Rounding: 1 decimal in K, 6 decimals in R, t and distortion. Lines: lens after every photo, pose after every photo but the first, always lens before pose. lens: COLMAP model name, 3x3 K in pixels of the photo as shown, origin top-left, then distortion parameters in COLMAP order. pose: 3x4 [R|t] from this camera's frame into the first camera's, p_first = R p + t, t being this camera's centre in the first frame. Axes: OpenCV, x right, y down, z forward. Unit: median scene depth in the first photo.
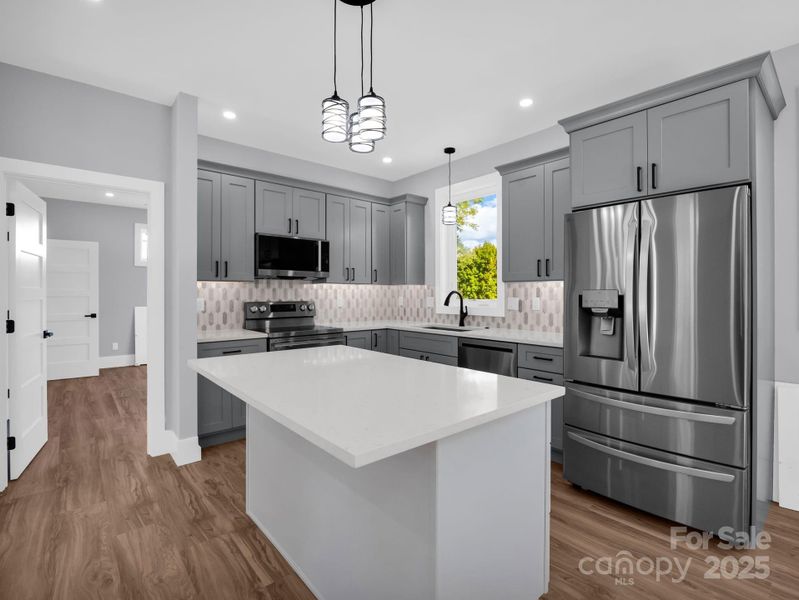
lens RADIAL K [[393.7, 0, 398.9], [0, 393.7, 293.3], [0, 0, 1]] dist [0.002850, 0.000045]
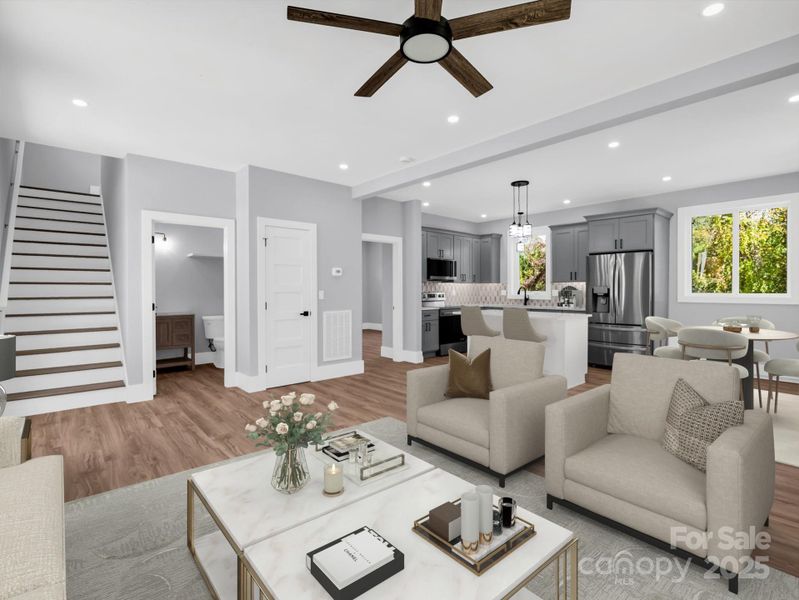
lens RADIAL K [[393.7, 0, 398.9], [0, 393.7, 293.3], [0, 0, 1]] dist [0.002850, 0.000045]
pose [[0.999720, -0.002833, 0.023474, -0.501970], [0.002544, 0.999921, 0.012325, 0.000831], [-0.023507, -0.012262, 0.999648, -0.892064]]
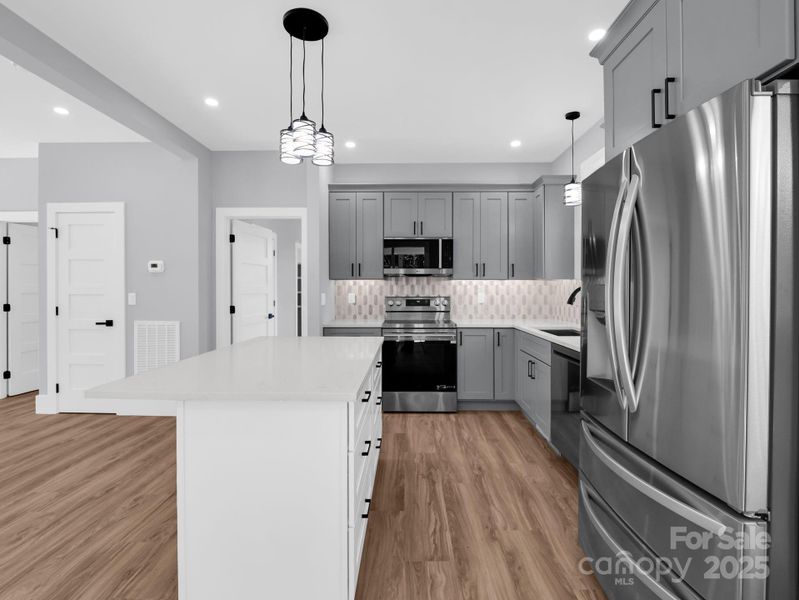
lens RADIAL K [[393.7, 0, 398.9], [0, 393.7, 293.3], [0, 0, 1]] dist [0.002850, 0.000045]
pose [[0.747948, 0.008280, -0.663705, 0.400907], [0.000449, 0.999916, 0.012981, -0.003312], [0.663757, -0.010007, 0.747882, 0.140511]]
